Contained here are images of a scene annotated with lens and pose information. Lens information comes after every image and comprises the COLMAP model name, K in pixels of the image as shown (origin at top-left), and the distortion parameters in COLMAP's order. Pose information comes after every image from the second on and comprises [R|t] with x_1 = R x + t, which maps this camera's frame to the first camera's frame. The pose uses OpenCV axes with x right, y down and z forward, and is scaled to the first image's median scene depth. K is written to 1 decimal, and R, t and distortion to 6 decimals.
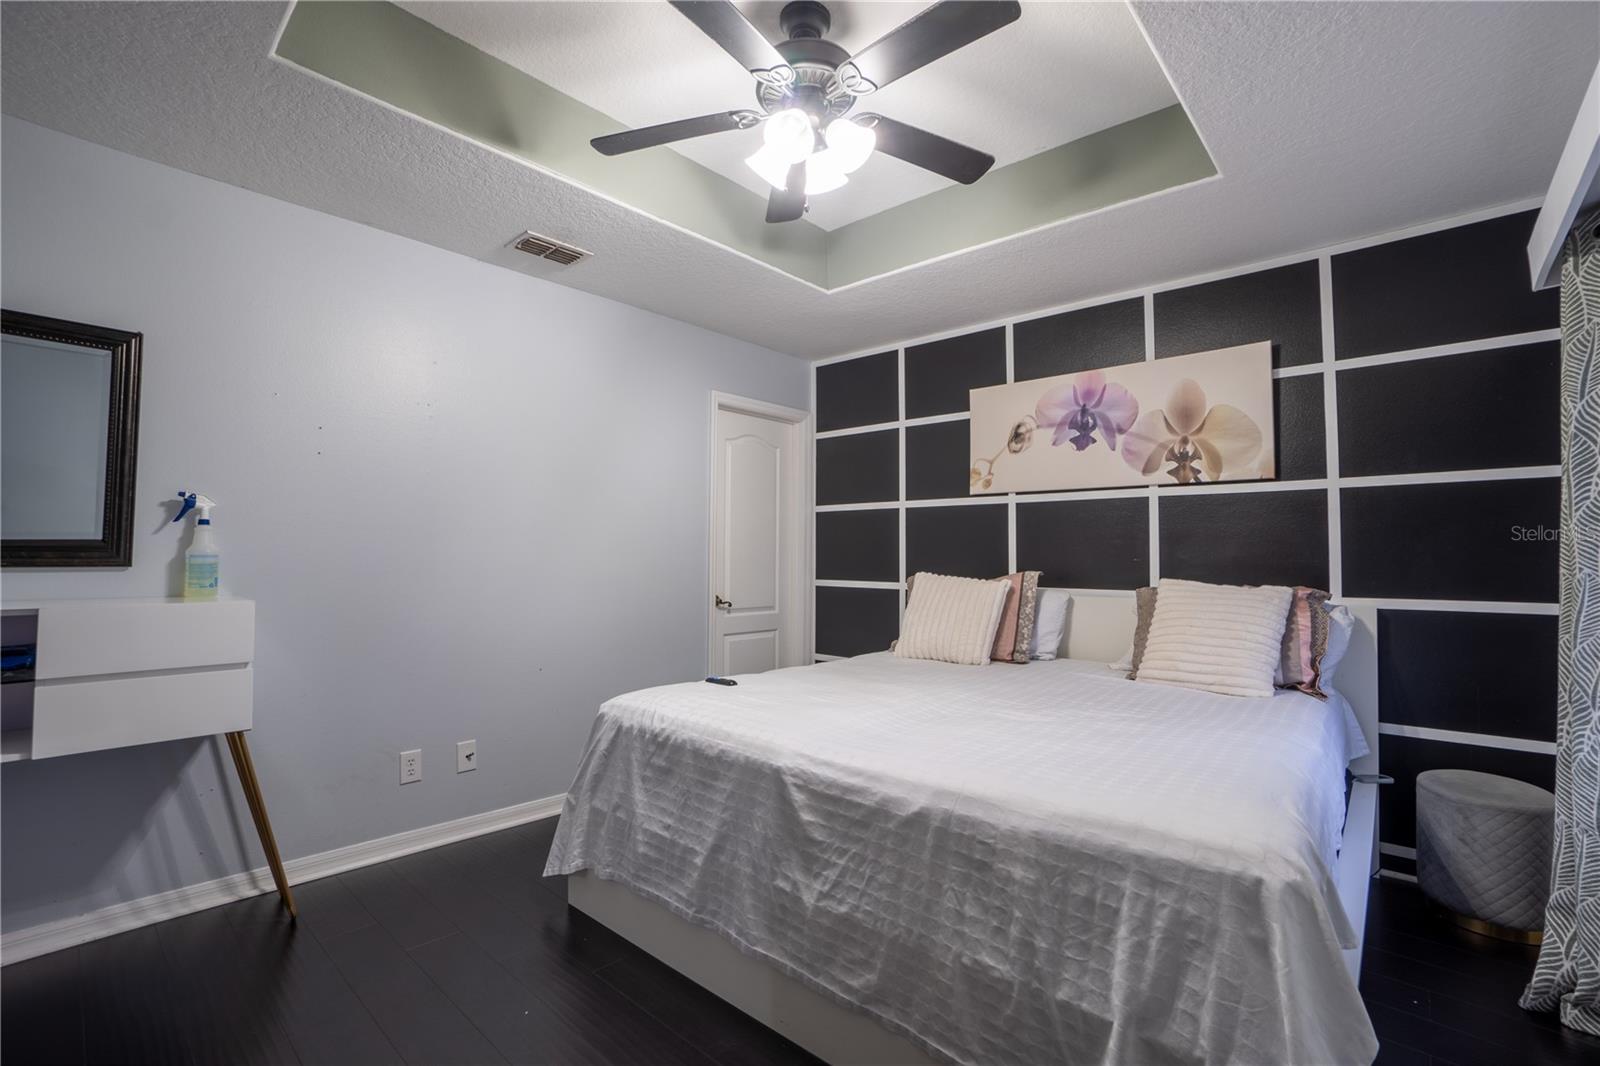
lens RADIAL K [[703.0, 0, 798.5], [0, 703.0, 533.2], [0, 0, 1]] dist [-0.053941, 0.014982]
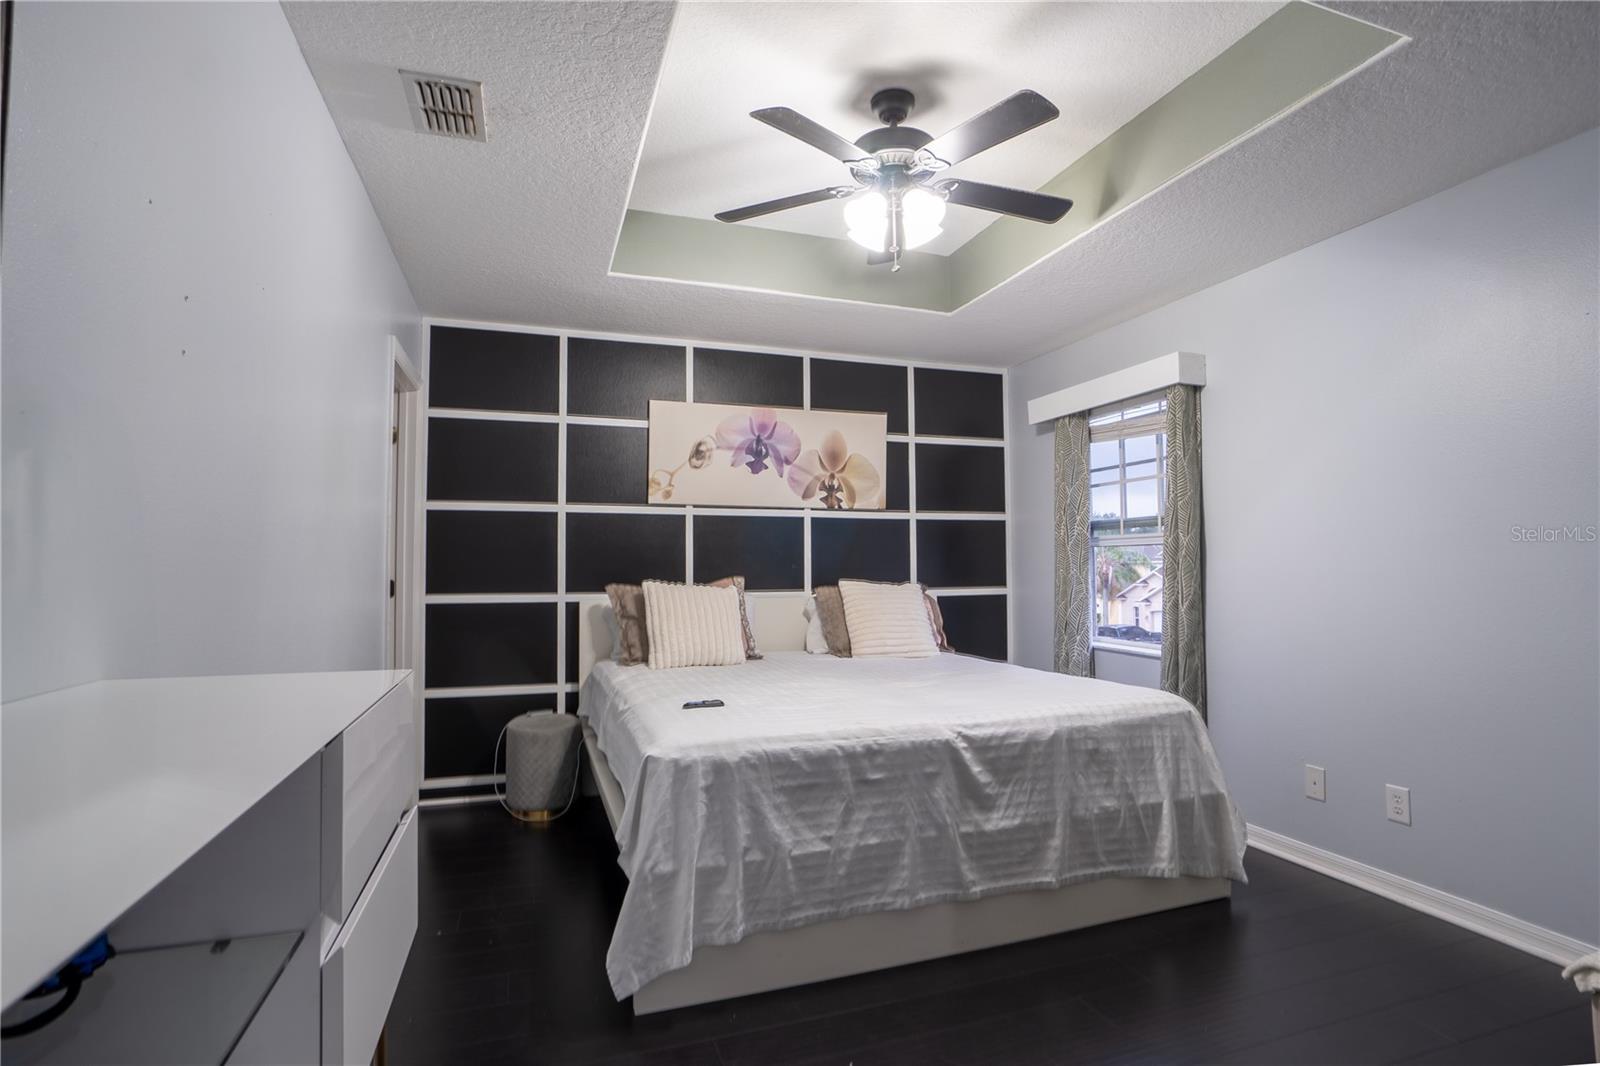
lens RADIAL K [[776.7, 0, 800.9], [0, 776.7, 538.3], [0, 0, 1]] dist [-0.047420, -0.000040]
pose [[0.489336, 0.020539, 0.871853, -0.773092], [-0.022425, 0.999688, -0.010965, 0.002249], [-0.871807, -0.014186, 0.489644, 0.326779]]
